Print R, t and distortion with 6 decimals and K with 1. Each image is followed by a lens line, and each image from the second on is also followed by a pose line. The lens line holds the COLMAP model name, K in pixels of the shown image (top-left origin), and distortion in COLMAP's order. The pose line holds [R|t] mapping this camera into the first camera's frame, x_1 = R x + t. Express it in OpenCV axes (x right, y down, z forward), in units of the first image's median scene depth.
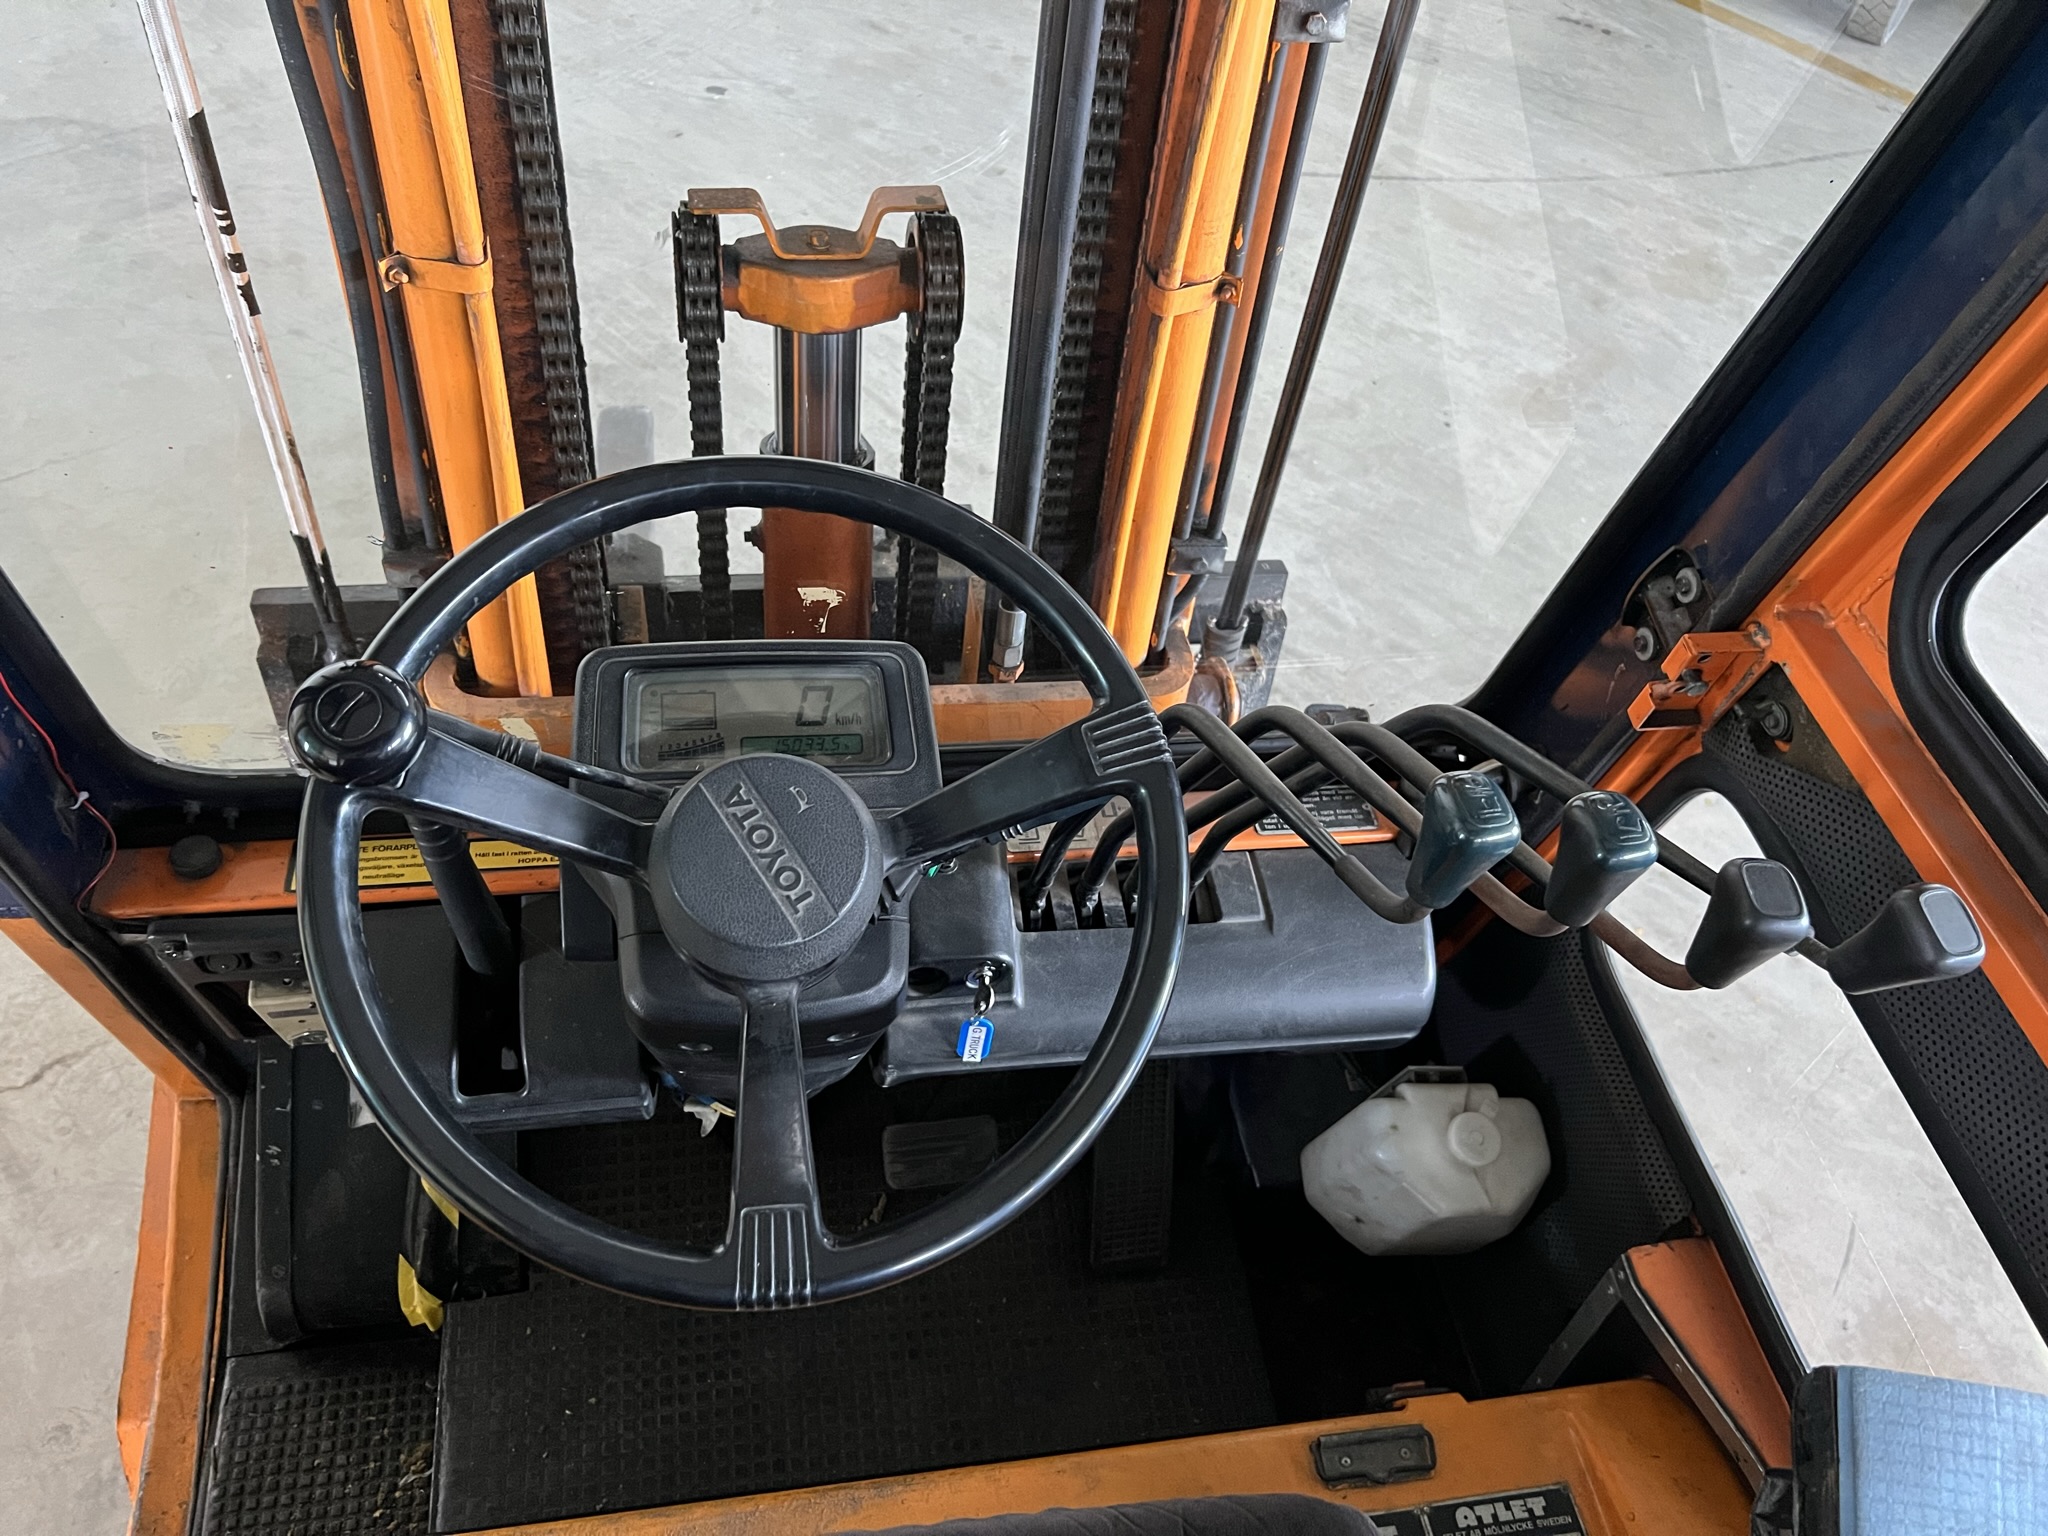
lens RADIAL K [[1543.2, 0, 1008.1], [0, 1543.2, 766.6], [0, 0, 1]] dist [0.046439, -0.046698]
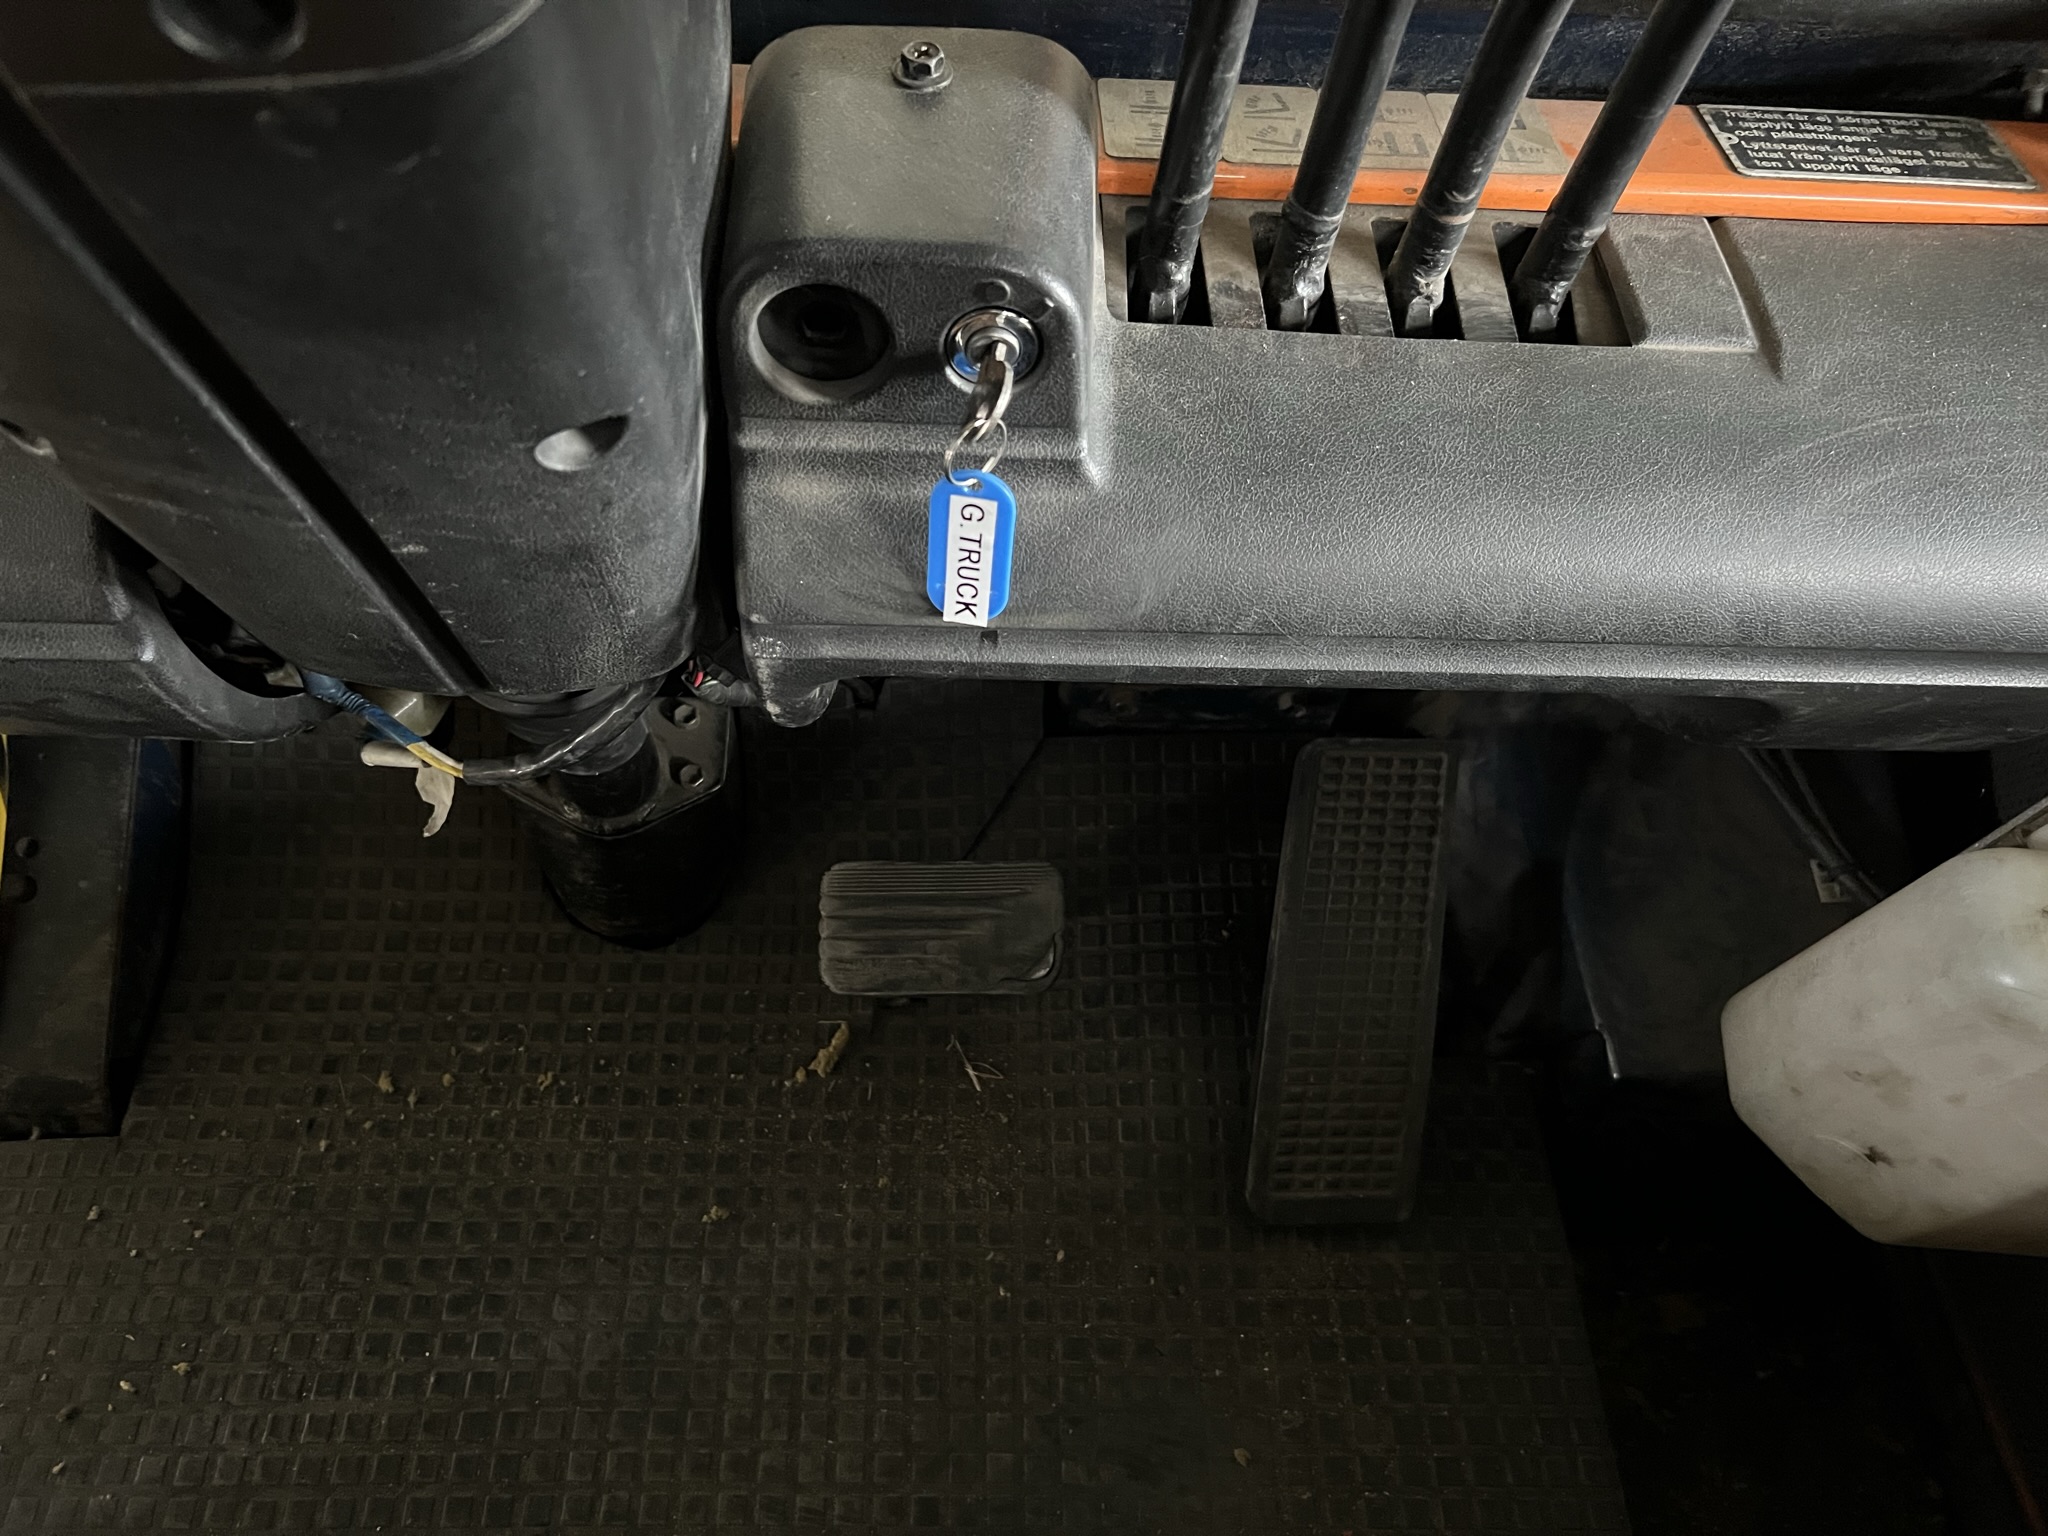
lens RADIAL K [[1543.2, 0, 1033.2], [0, 1543.2, 774.3], [0, 0, 1]] dist [0.046439, -0.046698]
pose [[0.990878, 0.069076, -0.115713, 0.036487], [-0.066971, 0.997513, 0.021992, 0.196532], [0.116945, -0.014042, 0.993039, 0.555176]]
